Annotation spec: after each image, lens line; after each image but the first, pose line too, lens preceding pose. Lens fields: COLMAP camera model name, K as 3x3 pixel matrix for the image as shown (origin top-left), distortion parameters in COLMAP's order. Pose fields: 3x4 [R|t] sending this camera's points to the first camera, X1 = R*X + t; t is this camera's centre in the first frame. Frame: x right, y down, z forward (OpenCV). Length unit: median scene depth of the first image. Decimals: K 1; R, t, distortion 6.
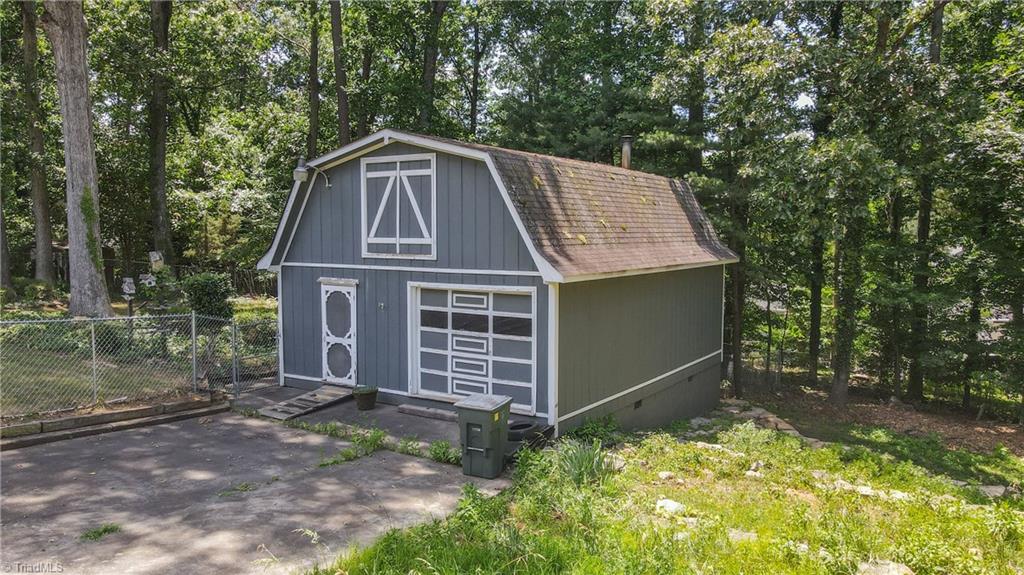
lens RADIAL K [[758.7, 0, 505.5], [0, 758.7, 286.1], [0, 0, 1]] dist [0.037245, -0.001794]
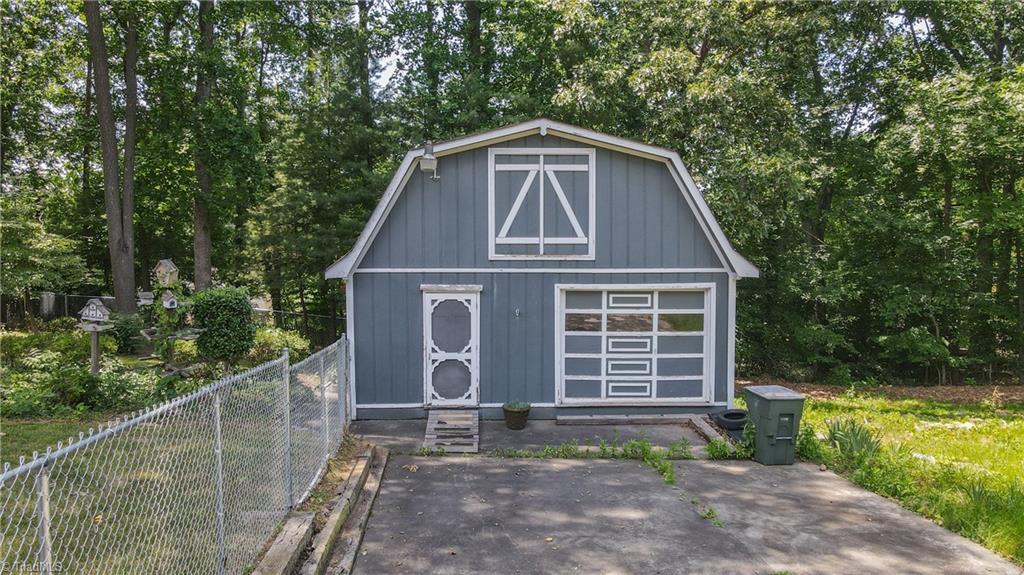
lens RADIAL K [[758.7, 0, 505.6], [0, 758.7, 289.1], [0, 0, 1]] dist [0.037245, -0.001794]
pose [[0.815536, -0.044512, 0.576991, -0.723187], [0.043044, 0.998941, 0.016223, -0.017817], [-0.577103, 0.011605, 0.816589, 0.277363]]
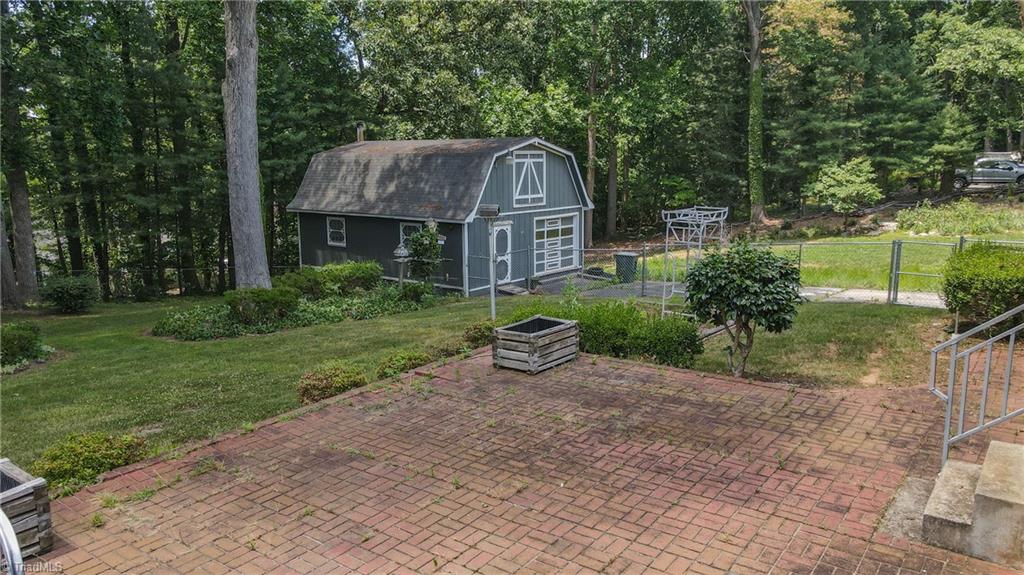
lens RADIAL K [[758.7, 0, 512.2], [0, 758.7, 286.2], [0, 0, 1]] dist [0.037245, -0.001794]
pose [[0.091671, -0.176523, 0.980018, -2.048708], [0.074758, 0.982605, 0.169996, -0.166278], [-0.992979, 0.057680, 0.103273, 0.875915]]
